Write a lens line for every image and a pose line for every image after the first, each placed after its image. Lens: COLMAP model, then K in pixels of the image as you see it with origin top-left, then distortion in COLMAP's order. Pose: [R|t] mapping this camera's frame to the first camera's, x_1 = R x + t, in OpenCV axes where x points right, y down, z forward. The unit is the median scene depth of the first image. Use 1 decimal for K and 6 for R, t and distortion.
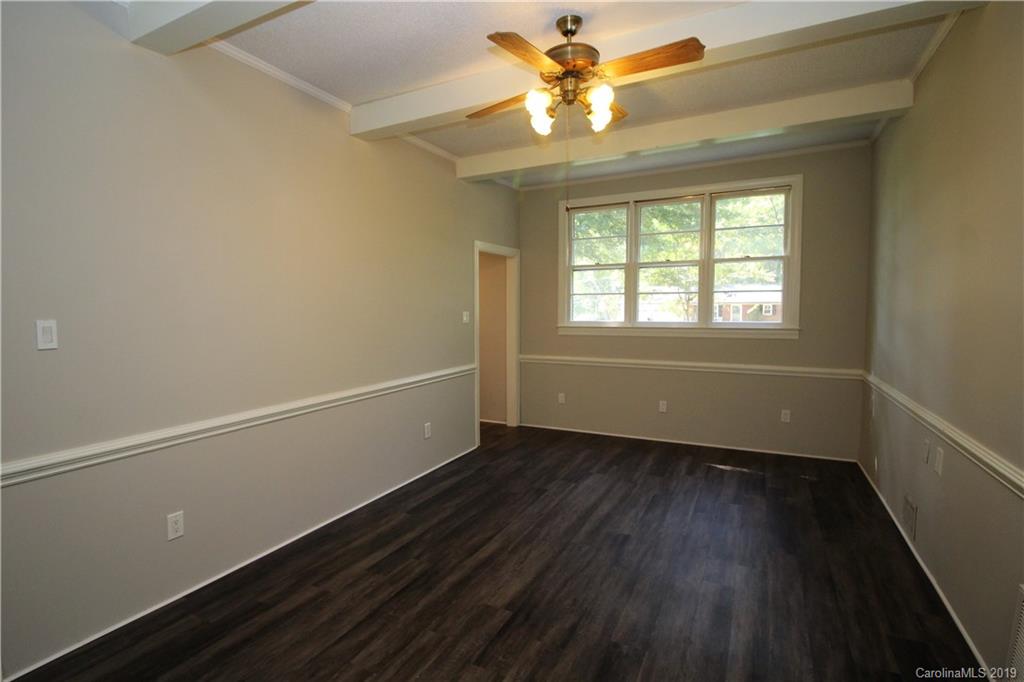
lens RADIAL K [[469.5, 0, 508.0], [0, 469.5, 342.4], [0, 0, 1]] dist [-0.020746, -0.000296]
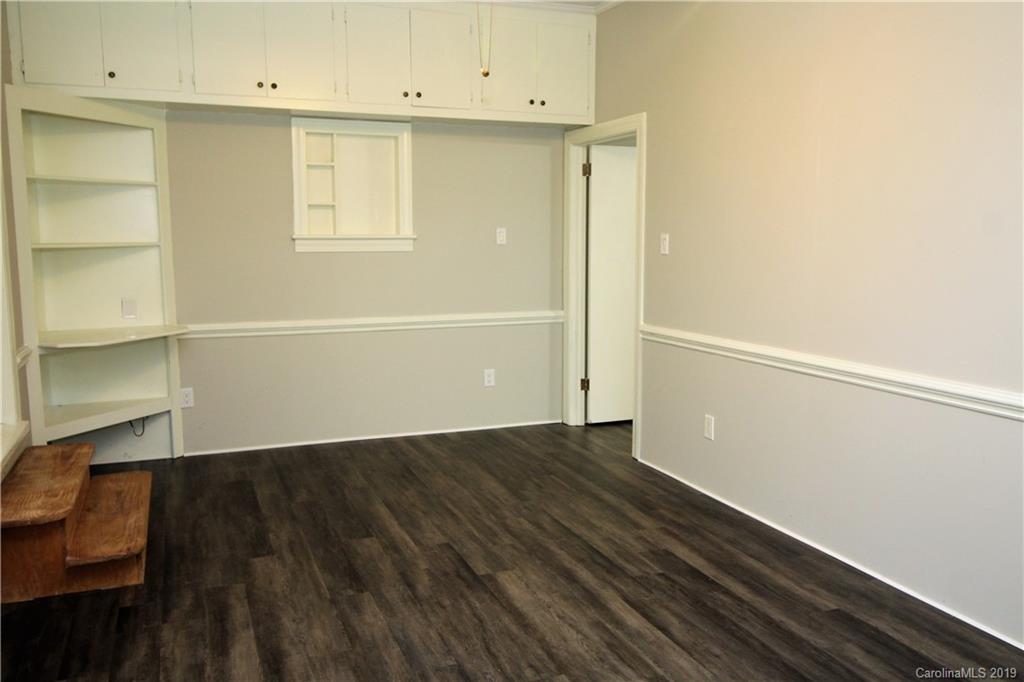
lens RADIAL K [[866.0, 0, 509.2], [0, 866.0, 341.8], [0, 0, 1]] dist [0.024906, -0.001398]
pose [[-0.649918, 0.106266, -0.752538, 1.018946], [-0.050117, 0.982029, 0.181955, -0.136333], [0.758350, 0.155971, -0.632913, 1.766961]]
